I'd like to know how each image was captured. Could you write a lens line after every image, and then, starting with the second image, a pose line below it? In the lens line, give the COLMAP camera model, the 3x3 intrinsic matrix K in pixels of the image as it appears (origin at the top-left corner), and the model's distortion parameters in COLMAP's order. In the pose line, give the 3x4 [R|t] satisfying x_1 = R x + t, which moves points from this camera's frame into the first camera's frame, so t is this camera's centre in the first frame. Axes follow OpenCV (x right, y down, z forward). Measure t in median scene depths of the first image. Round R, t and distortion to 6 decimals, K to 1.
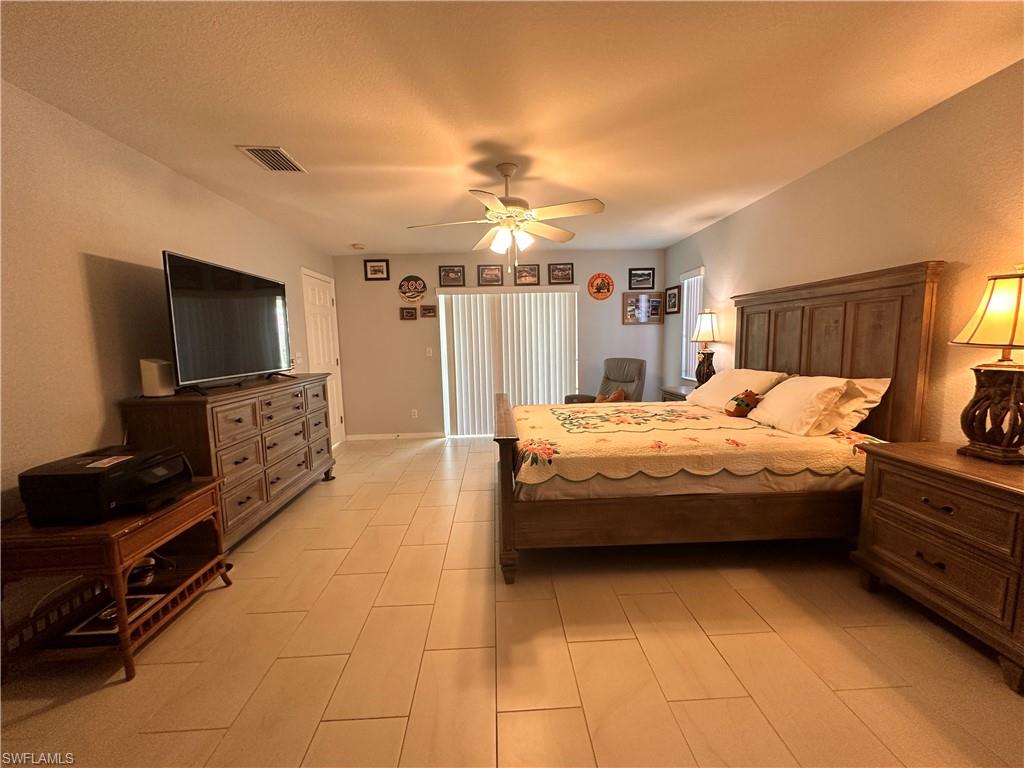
lens RADIAL K [[409.3, 0, 511.3], [0, 409.3, 384.8], [0, 0, 1]] dist [-0.002898, 0.000821]
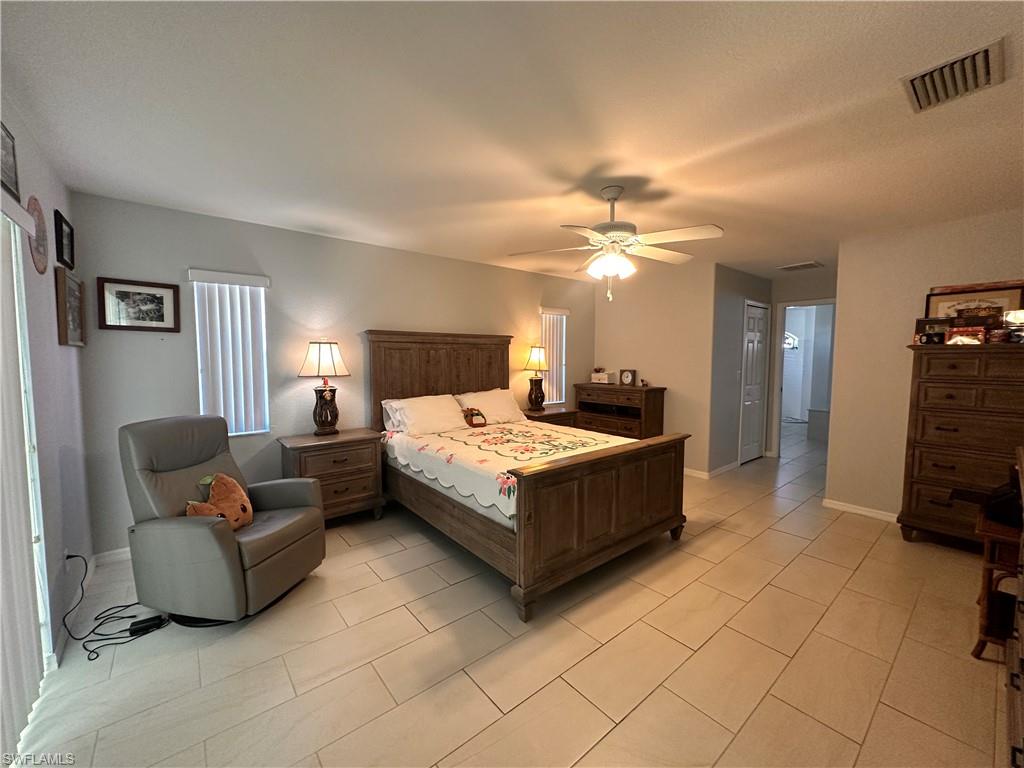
lens RADIAL K [[409.3, 0, 509.8], [0, 409.3, 383.9], [0, 0, 1]] dist [-0.002898, 0.000821]
pose [[-0.597744, -0.033280, 0.800996, -0.678287], [0.104179, 0.987441, 0.118770, -0.242729], [-0.794889, 0.154441, -0.586770, 1.920451]]
